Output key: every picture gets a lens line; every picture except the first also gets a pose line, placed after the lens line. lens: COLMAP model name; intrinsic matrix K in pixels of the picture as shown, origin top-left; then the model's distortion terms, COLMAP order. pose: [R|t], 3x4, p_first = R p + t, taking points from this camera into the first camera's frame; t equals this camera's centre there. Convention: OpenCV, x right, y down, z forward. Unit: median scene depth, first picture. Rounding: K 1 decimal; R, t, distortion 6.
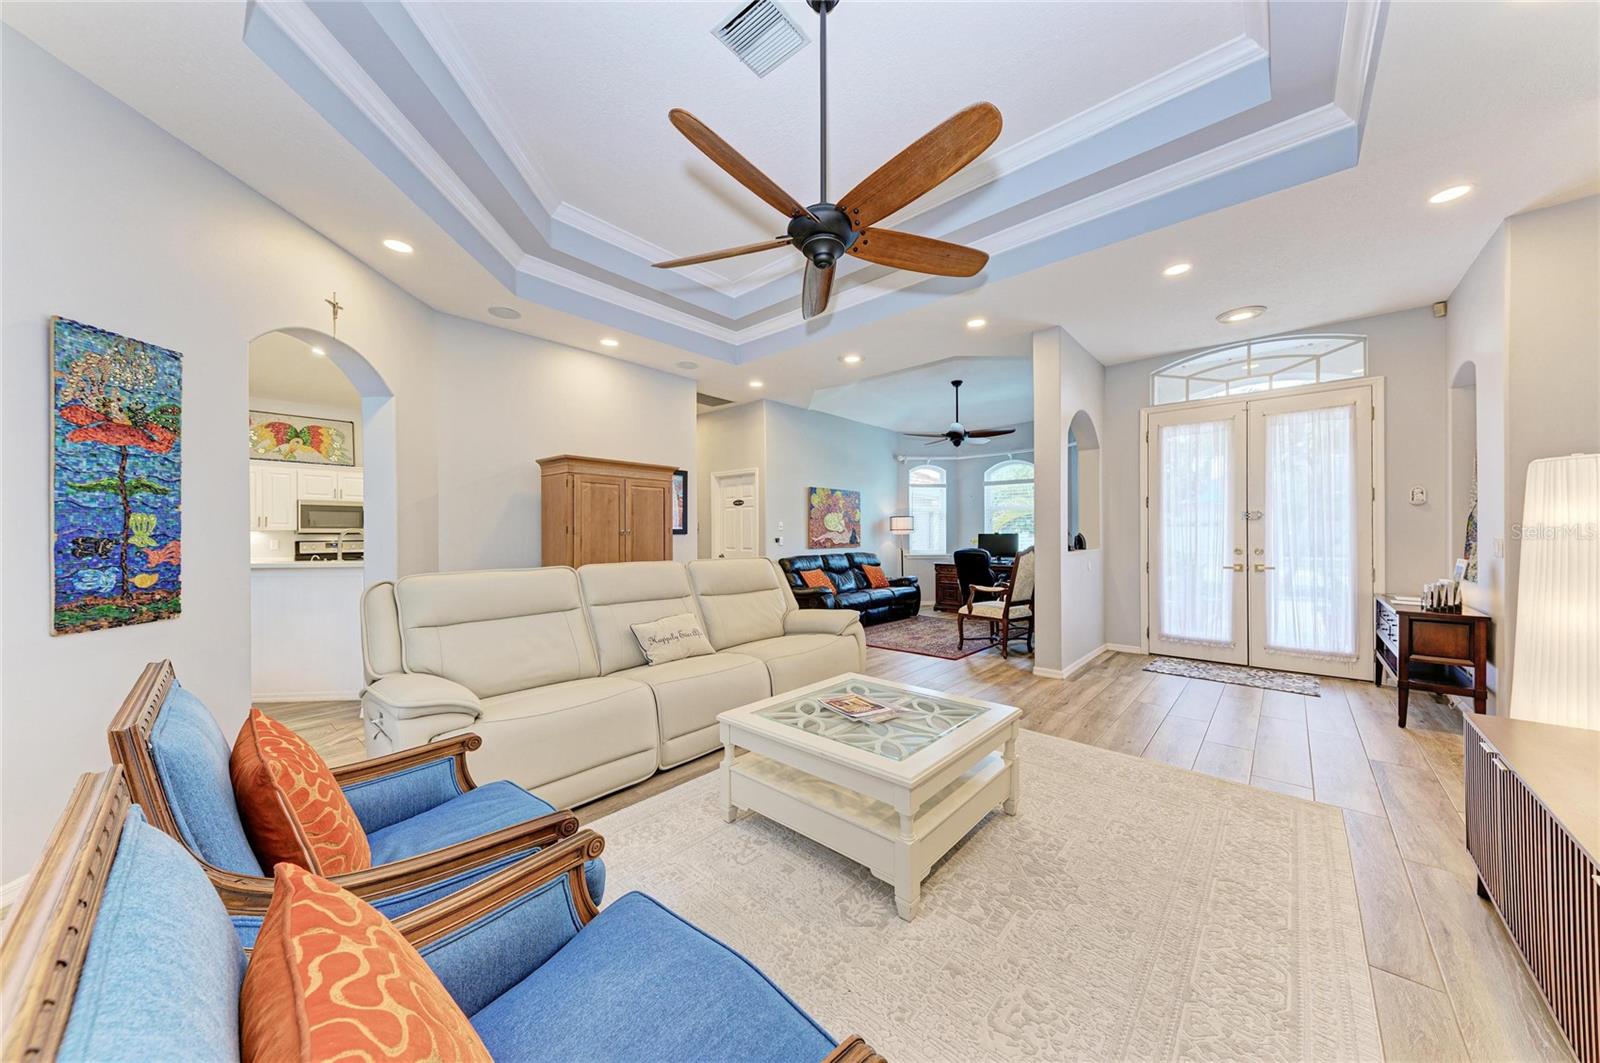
lens RADIAL K [[539.0, 0, 796.6], [0, 539.0, 534.7], [0, 0, 1]] dist [0.014619, -0.001127]
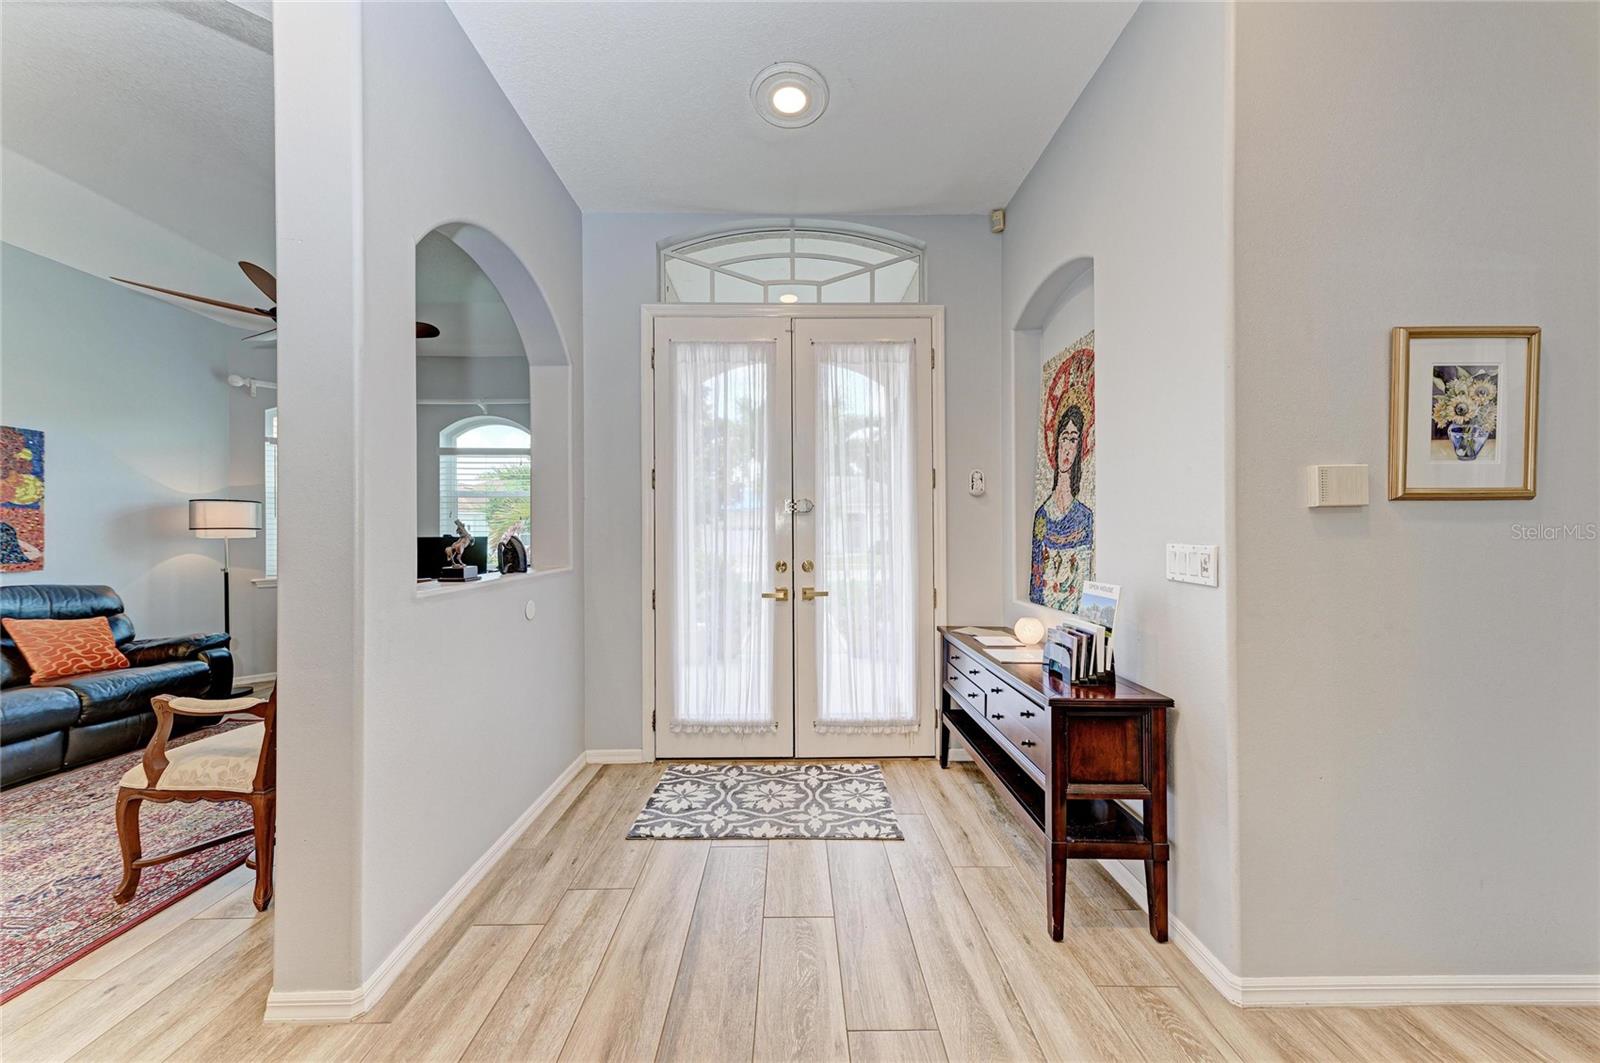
lens RADIAL K [[539.0, 0, 801.8], [0, 539.0, 535.8], [0, 0, 1]] dist [0.014619, -0.001127]
pose [[0.728517, 0.000364, 0.685028, 0.450228], [0.001757, 0.999996, -0.002400, -0.001907], [-0.685026, 0.002953, 0.728513, 0.590099]]
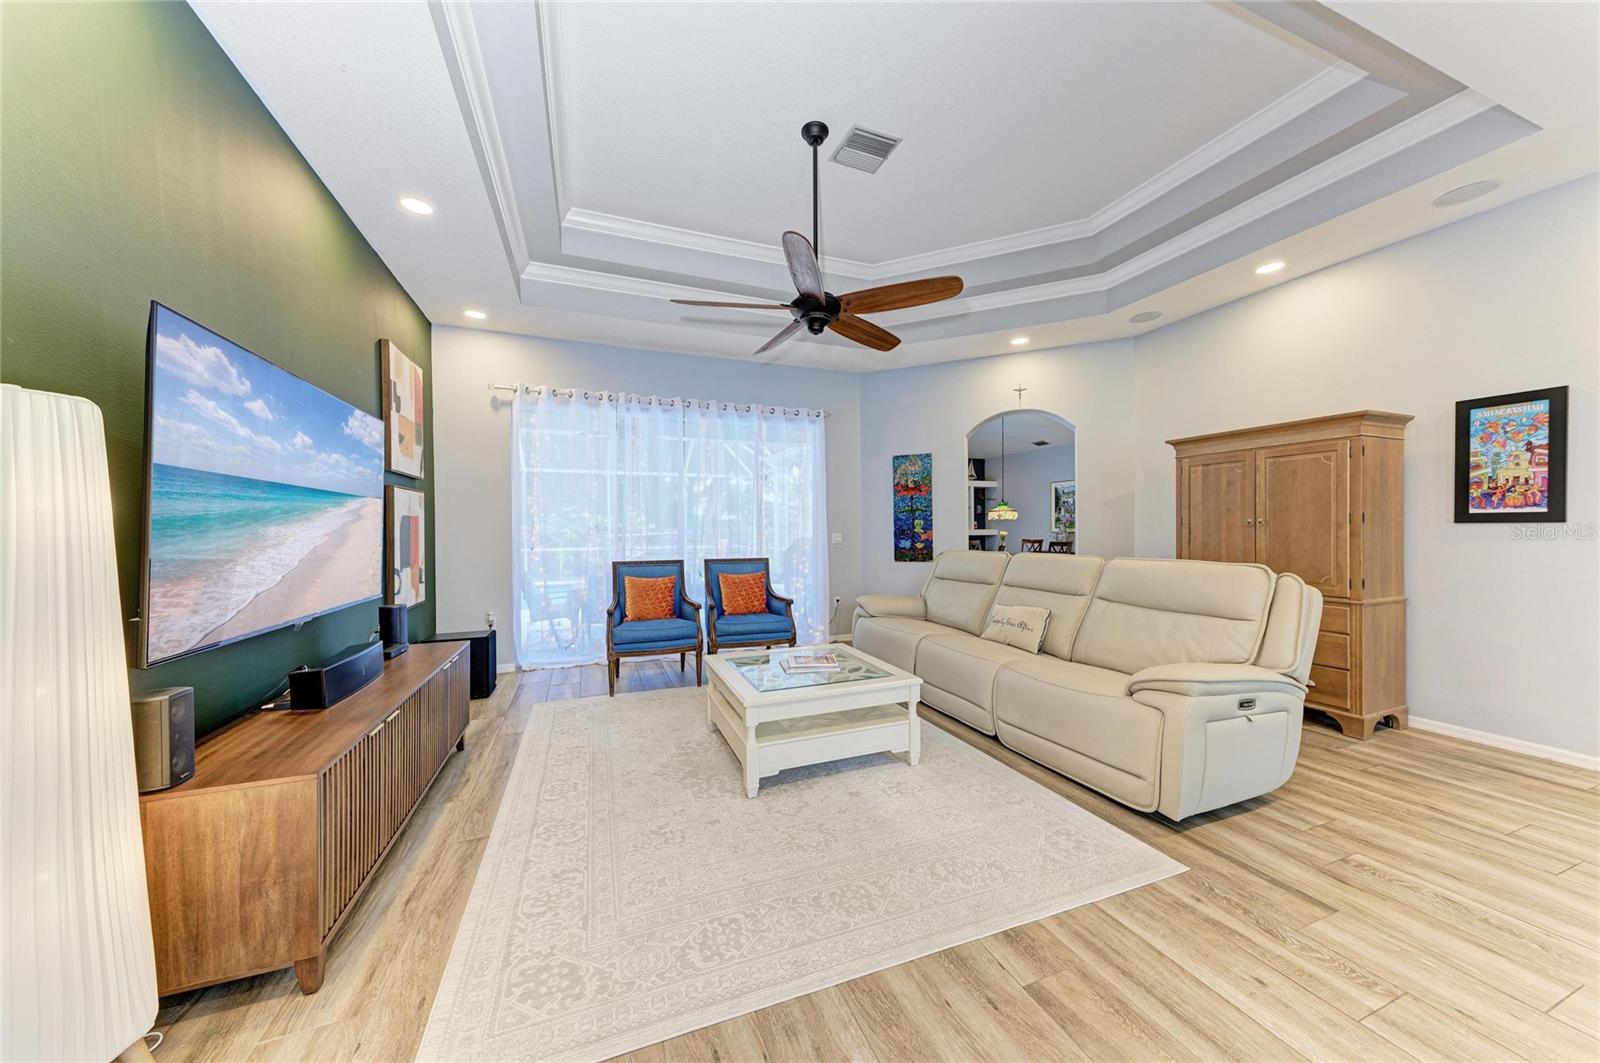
lens RADIAL K [[539.0, 0, 800.7], [0, 539.0, 535.5], [0, 0, 1]] dist [0.014619, -0.001127]
pose [[-0.447835, 0.017588, -0.893943, 0.645847], [0.008871, 0.999845, 0.015227, -0.003979], [0.894072, -0.001111, -0.447921, 0.784942]]
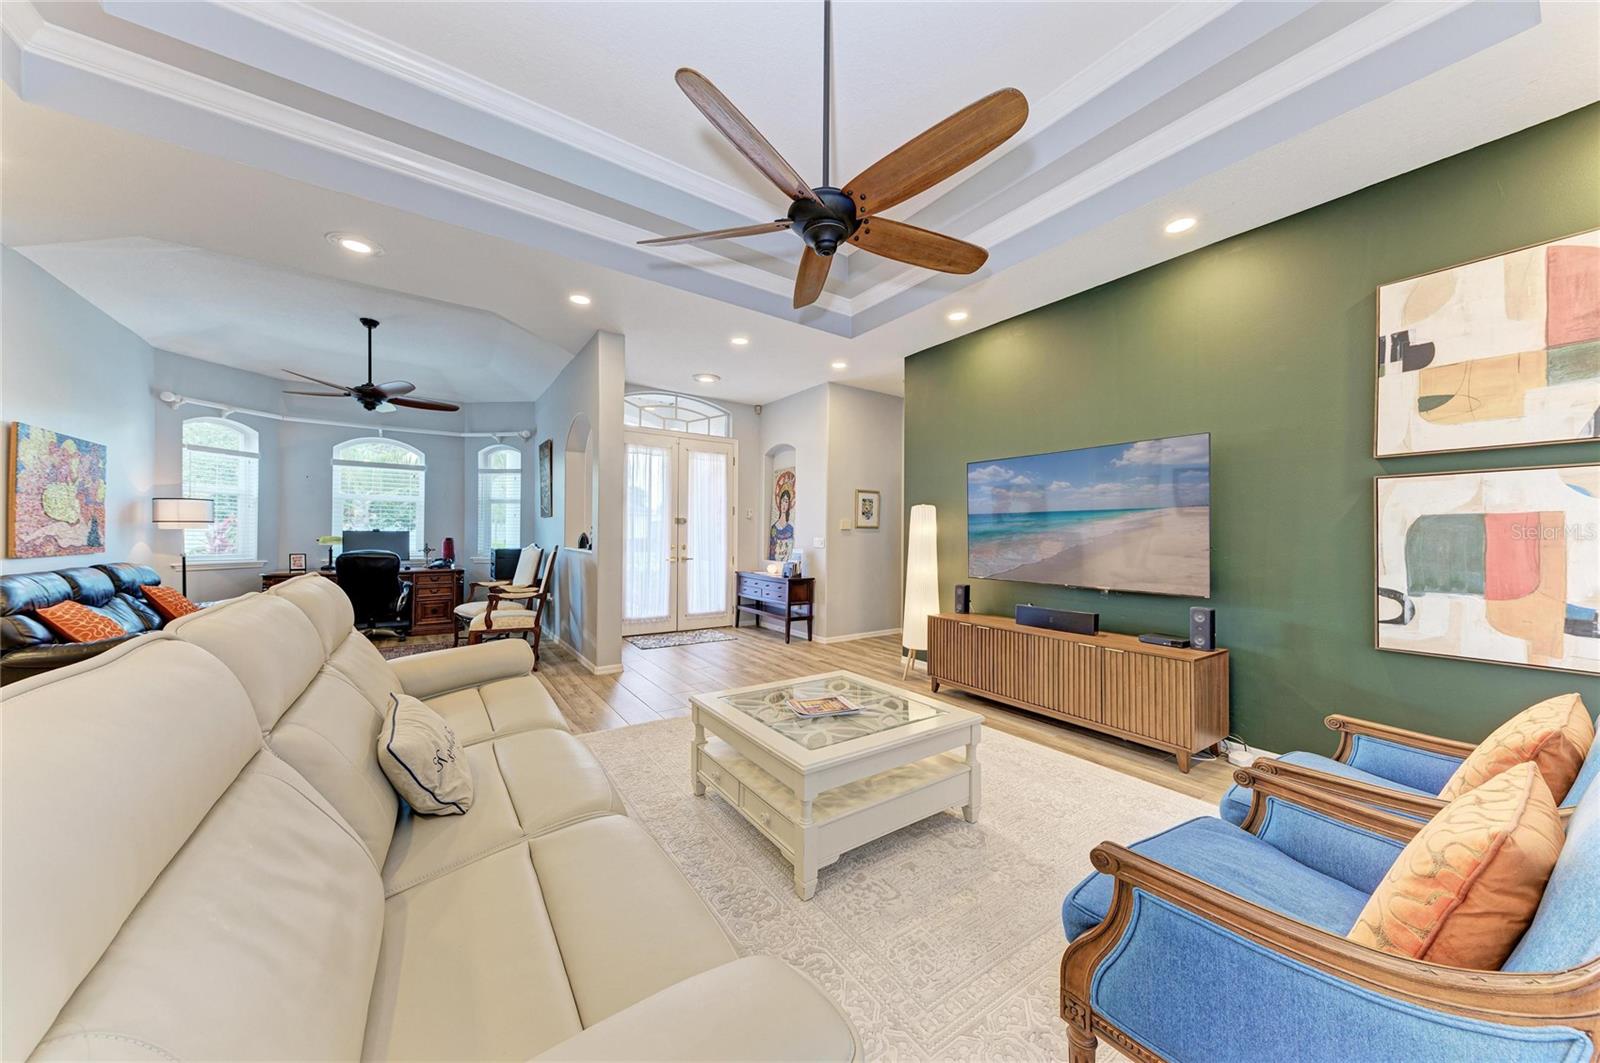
lens RADIAL K [[539.0, 0, 803.1], [0, 539.0, 532.6], [0, 0, 1]] dist [0.014619, -0.001127]
pose [[0.228795, 0.011167, 0.973410, -0.439643], [-0.010338, 0.999906, -0.009041, 0.002688], [-0.973420, -0.007995, 0.228889, 0.404701]]
